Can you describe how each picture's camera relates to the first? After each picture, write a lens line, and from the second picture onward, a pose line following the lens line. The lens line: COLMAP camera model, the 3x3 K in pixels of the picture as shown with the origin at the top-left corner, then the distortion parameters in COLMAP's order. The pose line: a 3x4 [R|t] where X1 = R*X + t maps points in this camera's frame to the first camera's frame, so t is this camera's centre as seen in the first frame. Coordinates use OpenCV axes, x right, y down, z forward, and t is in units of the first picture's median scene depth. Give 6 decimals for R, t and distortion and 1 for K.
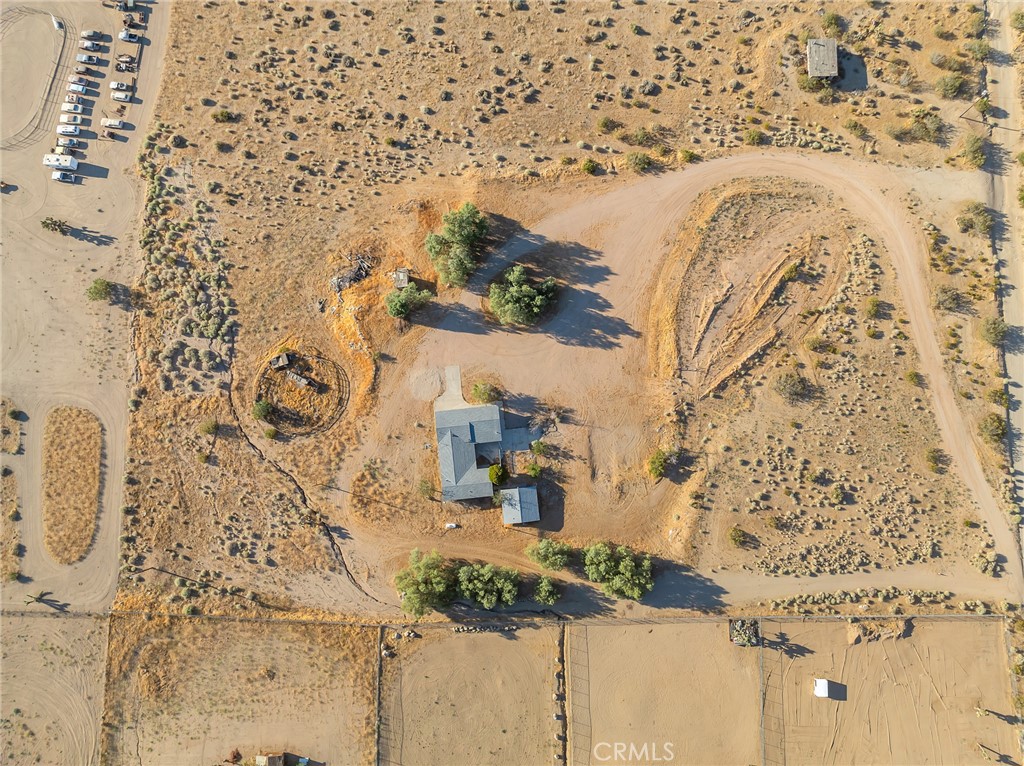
lens RADIAL K [[716.2, 0, 512.0], [0, 716.2, 383.0], [0, 0, 1]] dist [-0.031256, 0.004735]
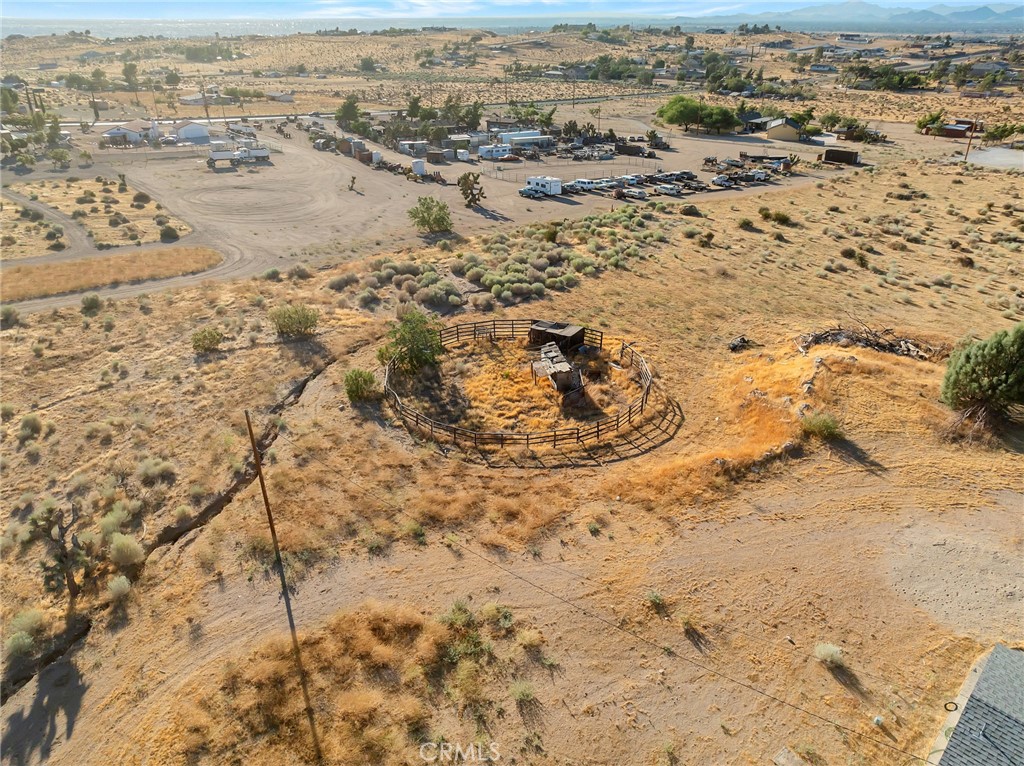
lens RADIAL K [[723.9, 0, 515.8], [0, 723.9, 380.4], [0, 0, 1]] dist [-0.075253, 0.049722]
pose [[0.635453, 0.365640, -0.680079, -0.089296], [-0.770127, 0.363677, -0.524064, 0.182202], [0.055711, 0.856765, 0.512689, 0.852885]]
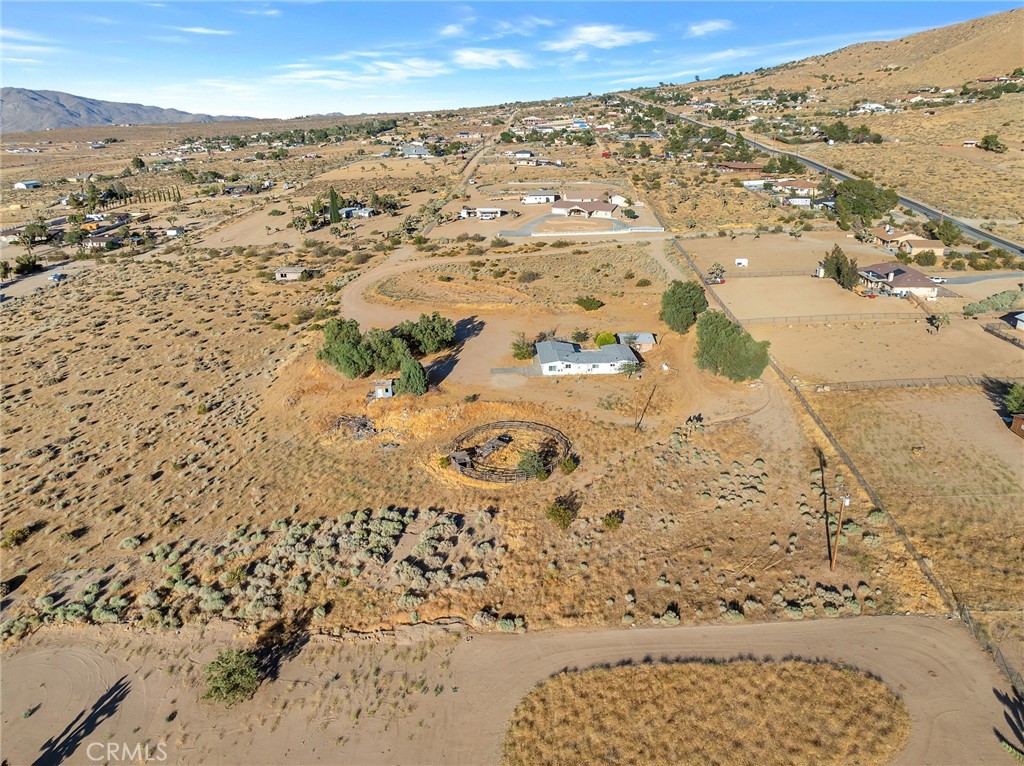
lens RADIAL K [[716.2, 0, 512.0], [0, 716.2, 383.0], [0, 0, 1]] dist [-0.031256, 0.004735]
pose [[0.053368, -0.344773, 0.937168, -0.952720], [0.995465, 0.092385, -0.022701, 0.026790], [-0.078753, 0.934129, 0.348140, 0.704285]]
